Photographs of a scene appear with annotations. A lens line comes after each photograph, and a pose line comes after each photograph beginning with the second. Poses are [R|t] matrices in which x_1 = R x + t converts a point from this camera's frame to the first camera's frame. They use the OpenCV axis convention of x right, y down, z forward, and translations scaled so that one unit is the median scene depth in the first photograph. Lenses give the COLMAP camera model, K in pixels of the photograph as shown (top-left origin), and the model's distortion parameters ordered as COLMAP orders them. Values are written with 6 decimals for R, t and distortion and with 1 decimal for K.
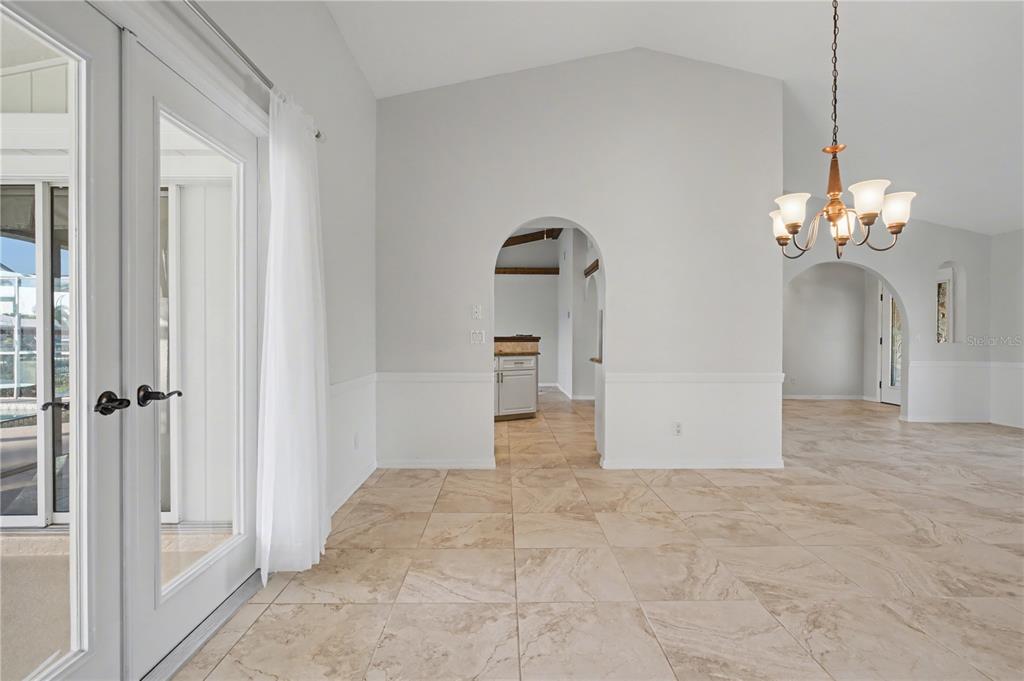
lens RADIAL K [[476.5, 0, 508.9], [0, 476.5, 332.9], [0, 0, 1]] dist [-0.006866, 0.002155]
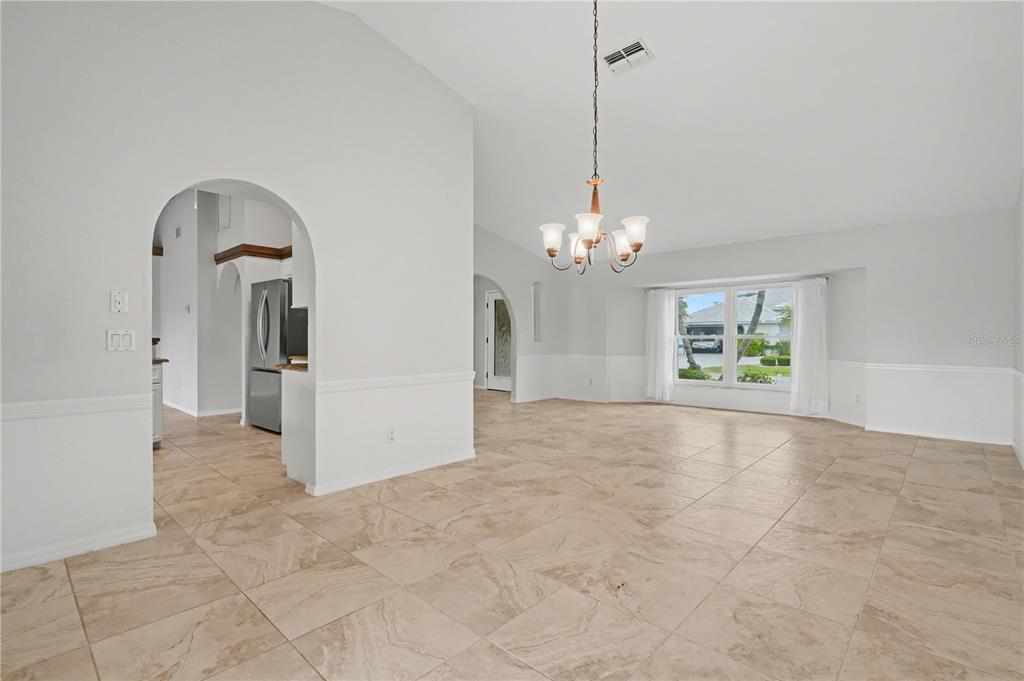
lens RADIAL K [[476.5, 0, 511.4], [0, 476.5, 339.5], [0, 0, 1]] dist [-0.006866, 0.002155]
pose [[0.691887, -0.005584, 0.721984, -0.222687], [-0.005518, 0.999900, 0.013021, -0.006338], [-0.721985, -0.012992, 0.691787, 0.231275]]
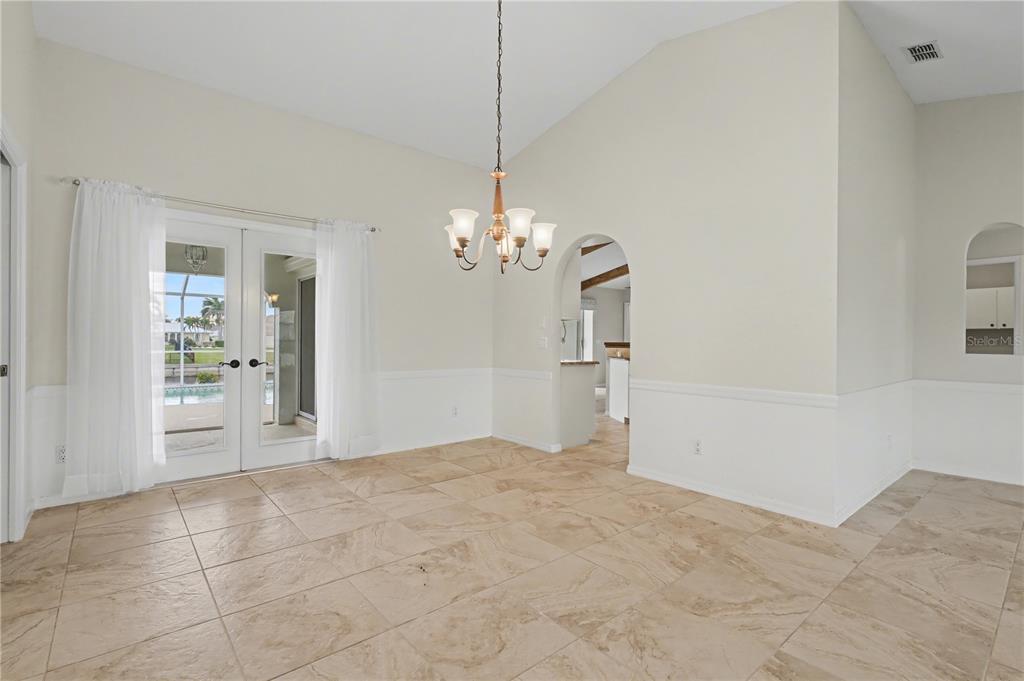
lens RADIAL K [[458.4, 0, 510.5], [0, 458.4, 344.4], [0, 0, 1]] dist [-0.010045, 0.000546]
pose [[0.647779, 0.013350, -0.761712, 1.056962], [-0.004029, 0.999893, 0.014098, -0.006000], [0.761818, -0.006063, 0.647763, 0.230231]]
